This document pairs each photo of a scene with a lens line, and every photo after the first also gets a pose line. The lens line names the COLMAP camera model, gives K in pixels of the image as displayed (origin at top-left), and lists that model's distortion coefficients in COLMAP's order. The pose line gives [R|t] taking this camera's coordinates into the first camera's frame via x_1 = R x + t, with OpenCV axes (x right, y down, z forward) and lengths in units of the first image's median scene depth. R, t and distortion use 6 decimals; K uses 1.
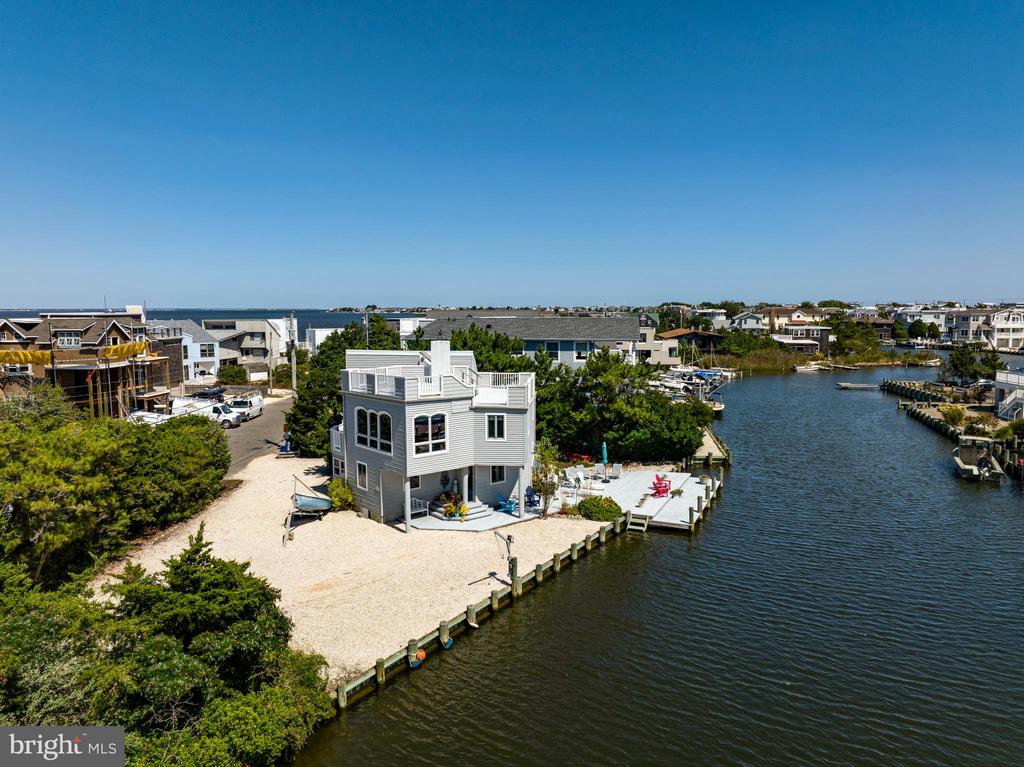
lens RADIAL K [[717.5, 0, 510.9], [0, 717.5, 385.2], [0, 0, 1]] dist [-0.005899, 0.005422]
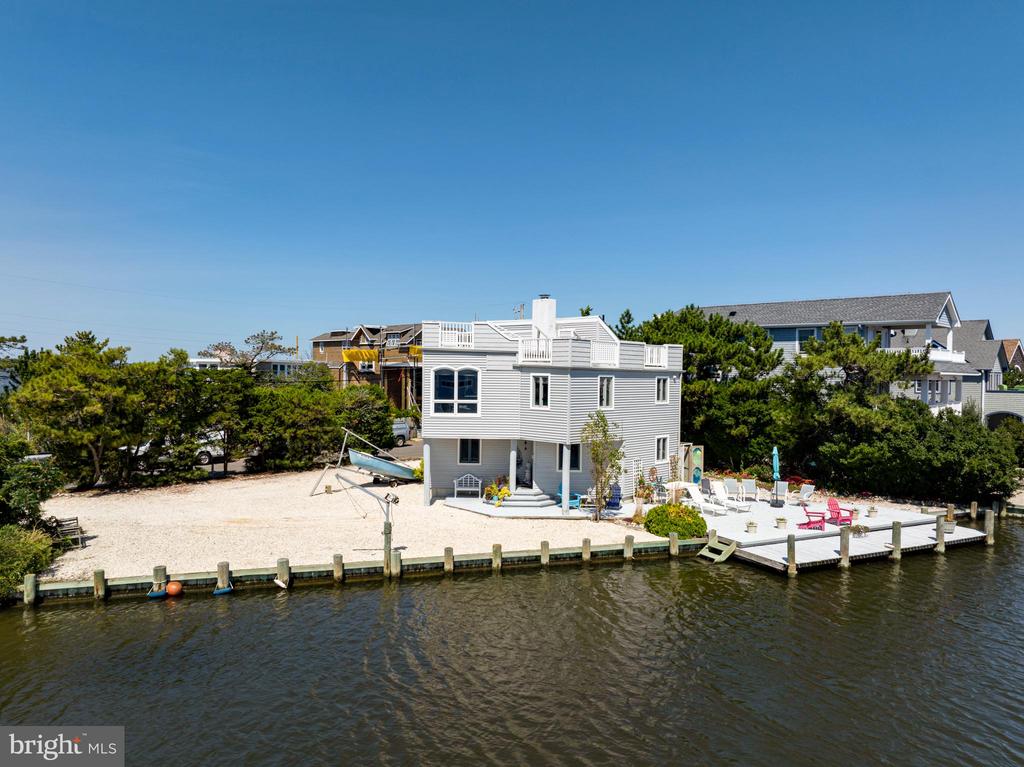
lens RADIAL K [[717.5, 0, 516.3], [0, 717.5, 379.9], [0, 0, 1]] dist [-0.005899, 0.005422]
pose [[0.766987, 0.019469, -0.641368, 0.288159], [-0.082748, 0.994194, -0.068777, 0.063630], [0.636305, 0.105823, 0.764145, 0.238578]]
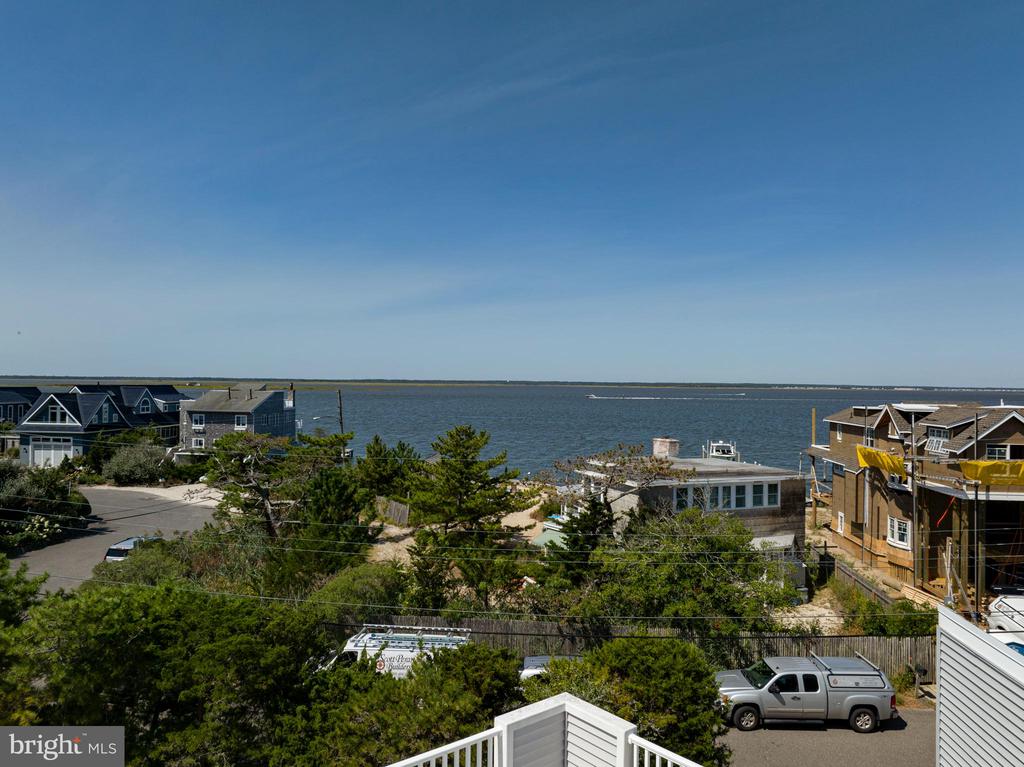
lens RADIAL K [[717.5, 0, 517.0], [0, 717.5, 382.8], [0, 0, 1]] dist [-0.005899, 0.005422]
pose [[0.004396, 0.000605, -0.999990, -0.019160], [-0.119990, 0.992775, 0.000073, -0.070280], [0.992765, 0.119989, 0.004437, 0.639519]]
